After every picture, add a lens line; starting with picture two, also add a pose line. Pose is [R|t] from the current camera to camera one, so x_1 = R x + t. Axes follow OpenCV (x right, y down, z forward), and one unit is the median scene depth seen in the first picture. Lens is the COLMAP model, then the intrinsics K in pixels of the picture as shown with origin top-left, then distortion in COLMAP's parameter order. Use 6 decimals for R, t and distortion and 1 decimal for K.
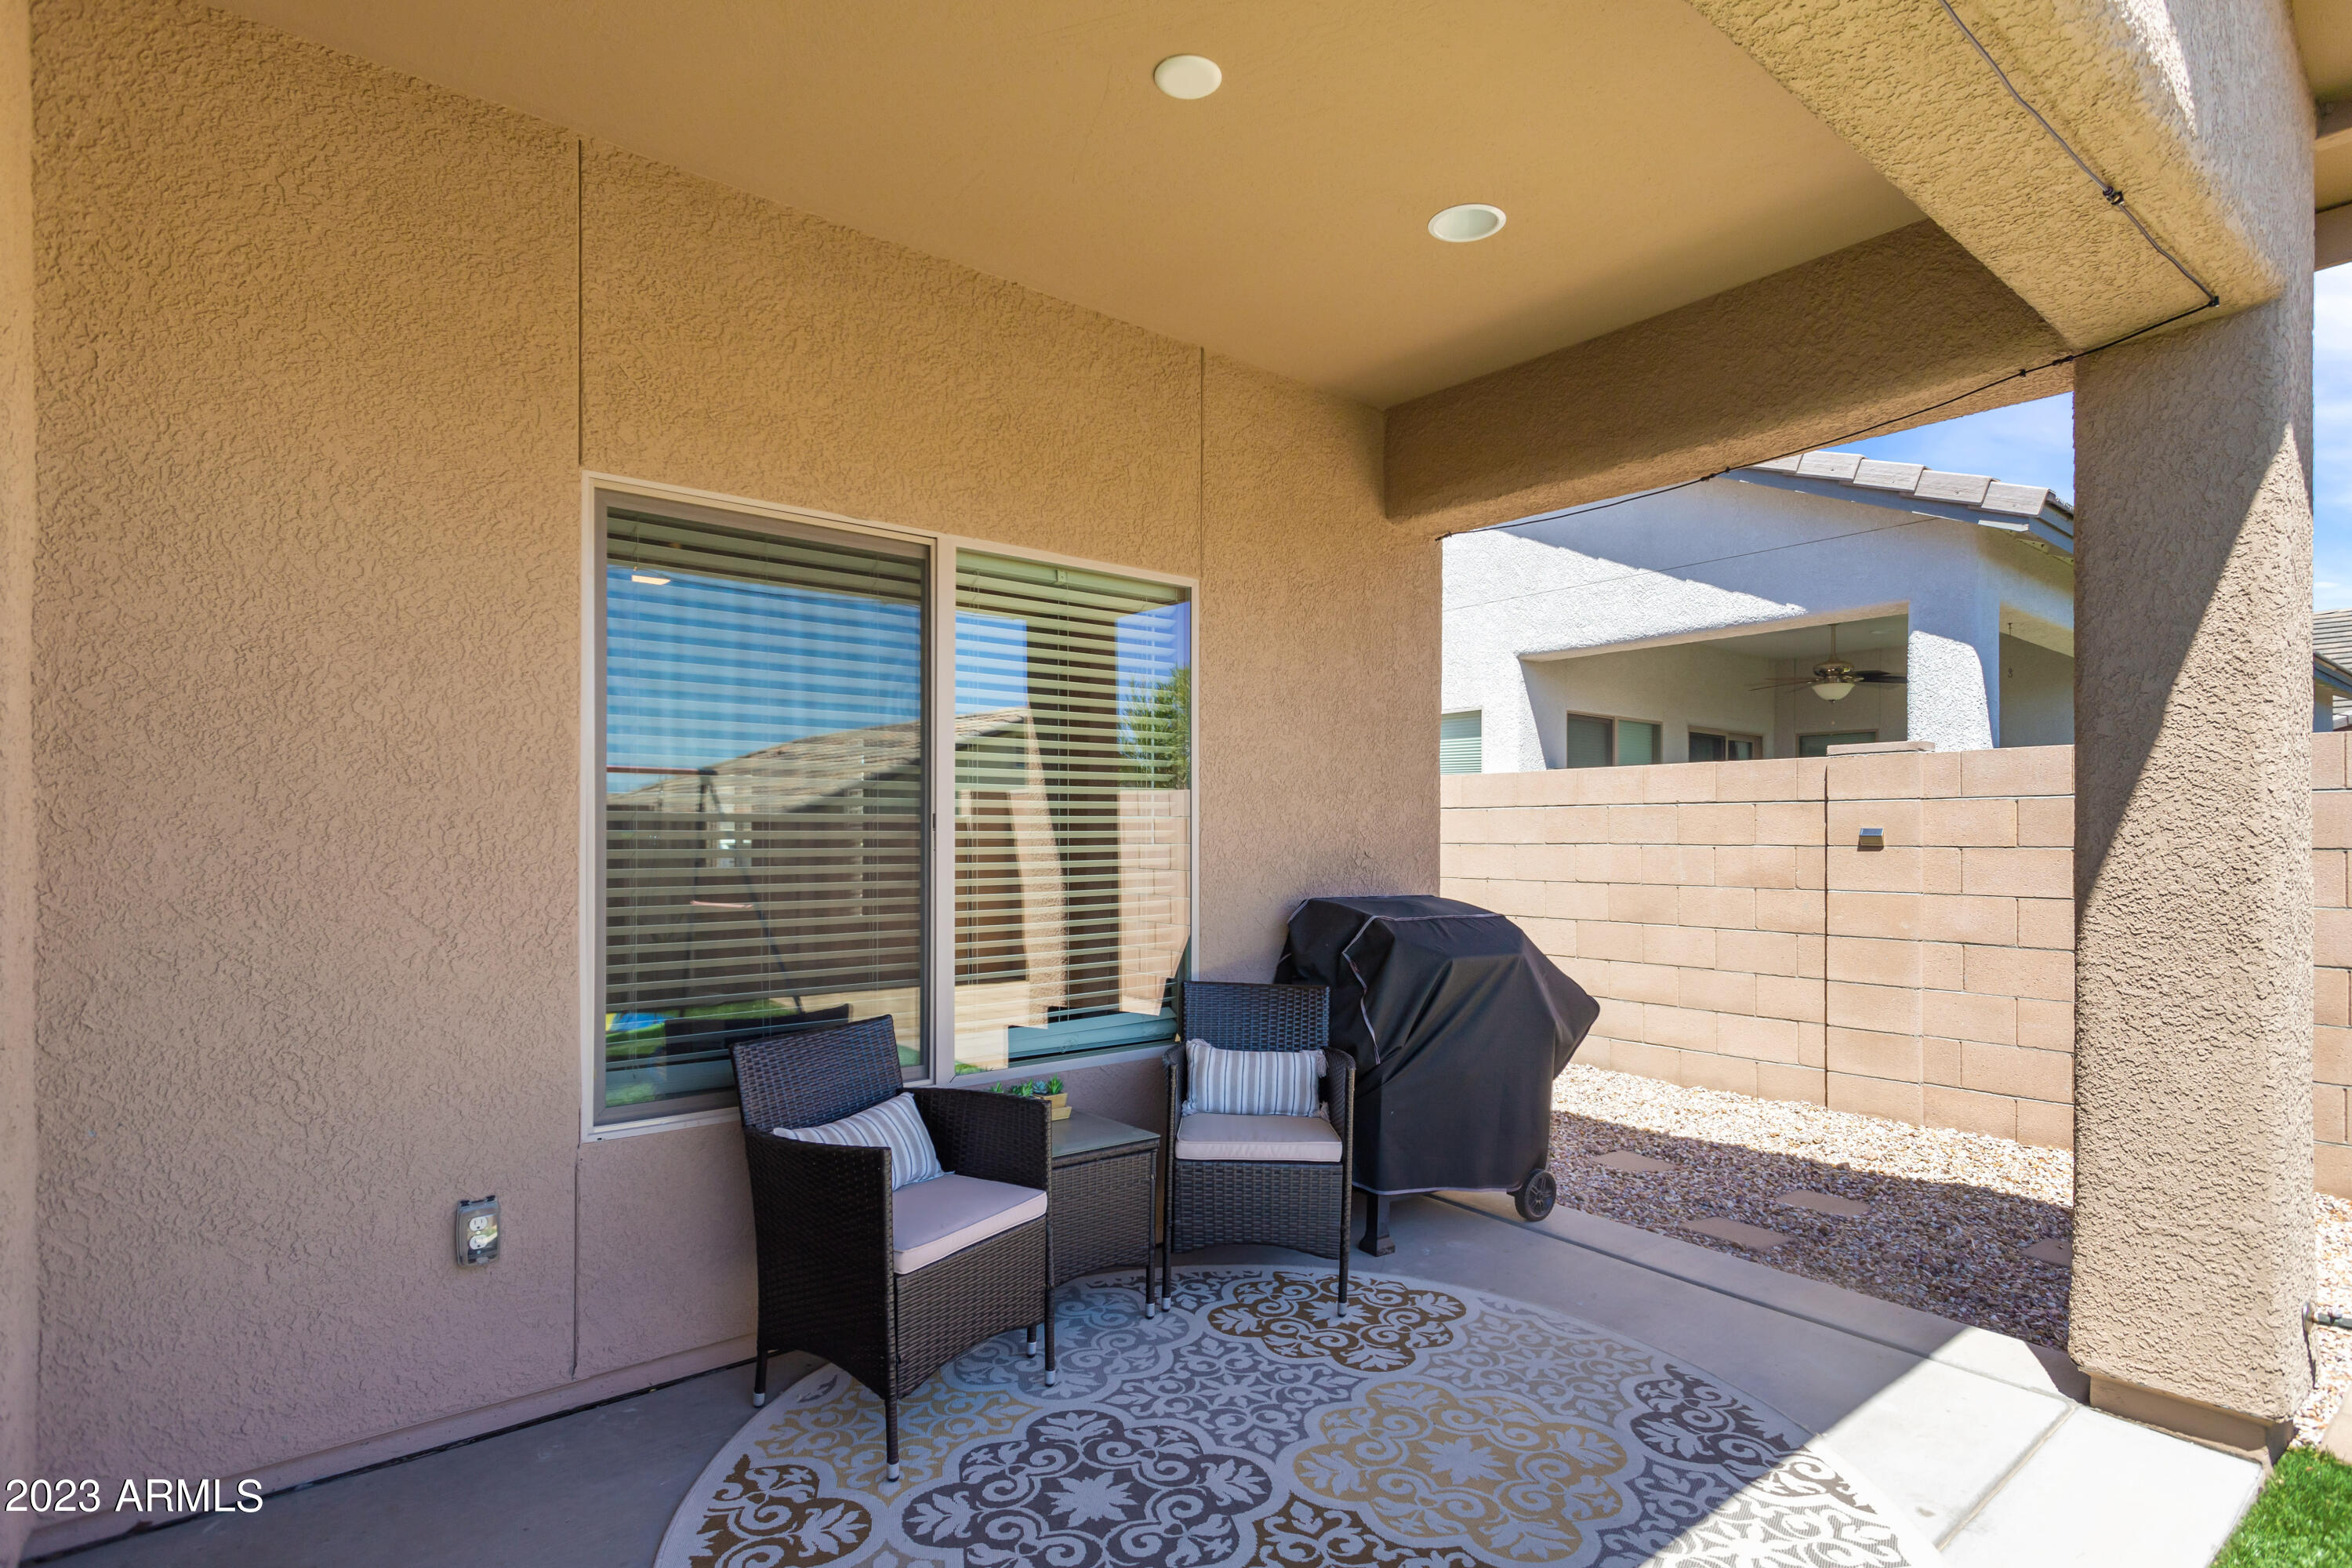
lens RADIAL K [[1186.1, 0, 1168.3], [0, 1186.1, 878.4], [0, 0, 1]] dist [0.001094, 0.000111]
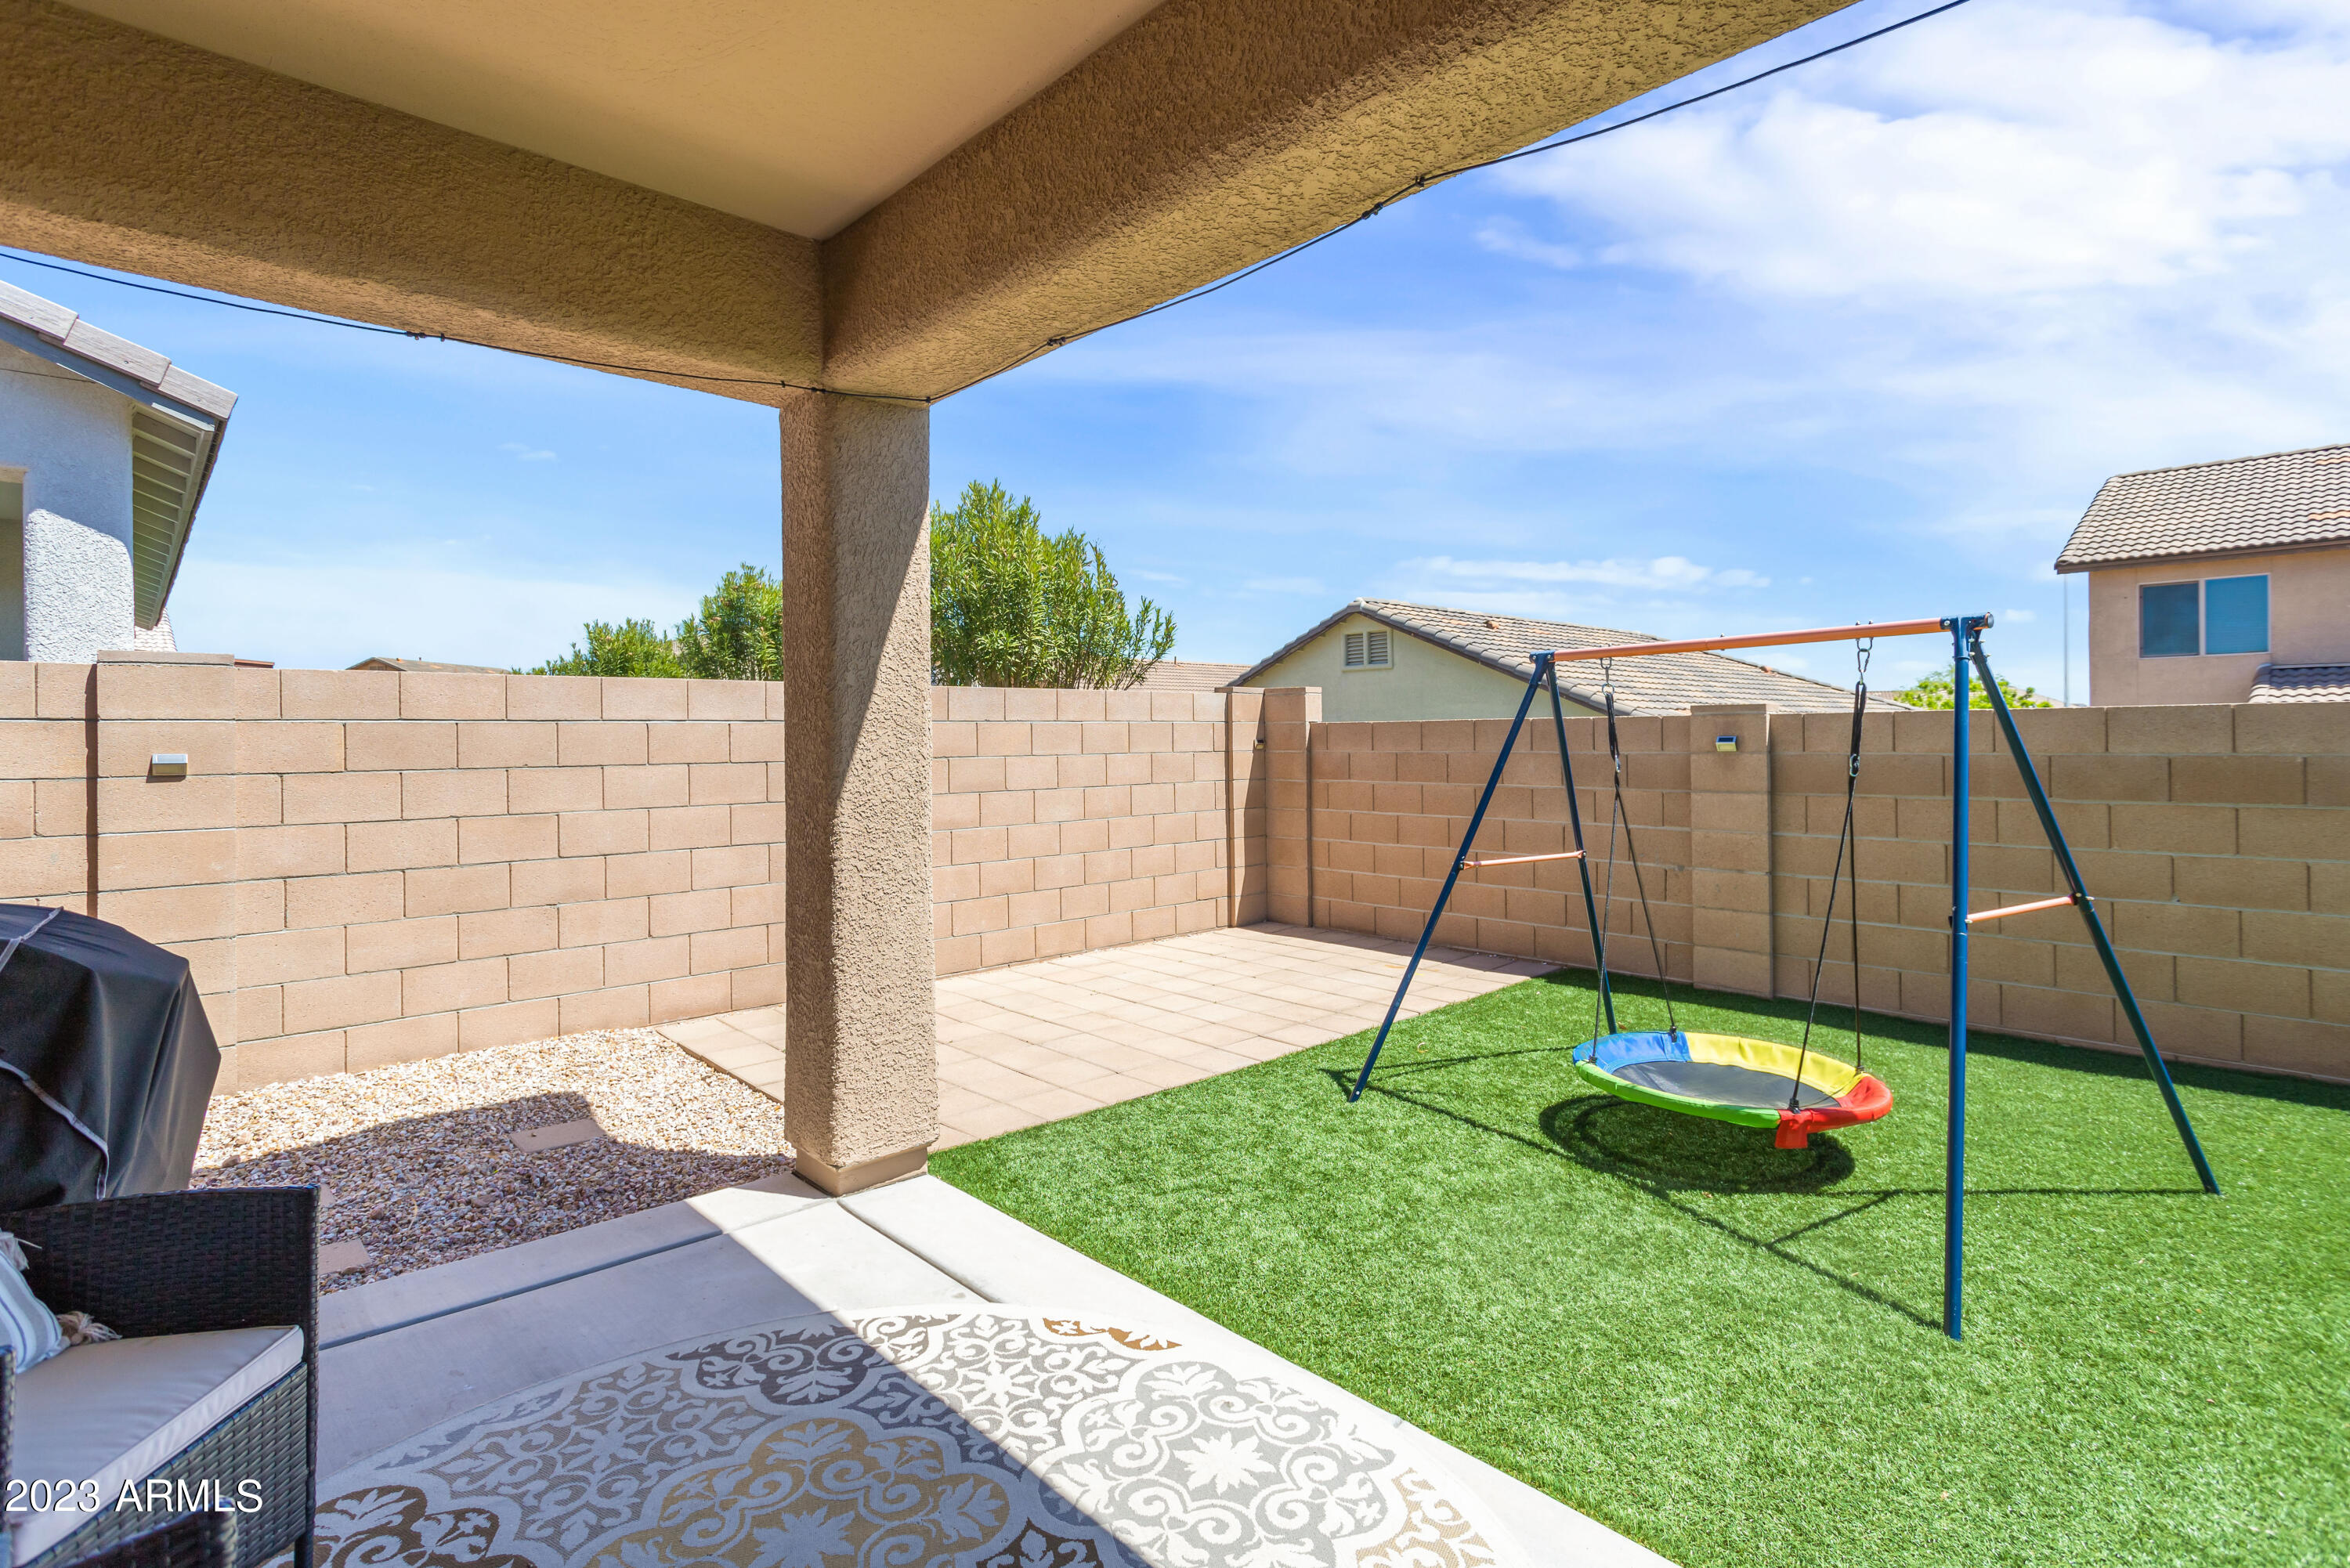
lens RADIAL K [[1131.8, 0, 1177.0], [0, 1131.8, 766.7], [0, 0, 1]] dist [0.001055, 0.000381]
pose [[-0.076410, -0.026419, 0.996726, -0.502476], [0.046563, 0.998464, 0.030035, -0.050307], [-0.995989, 0.048706, -0.075062, 0.728299]]
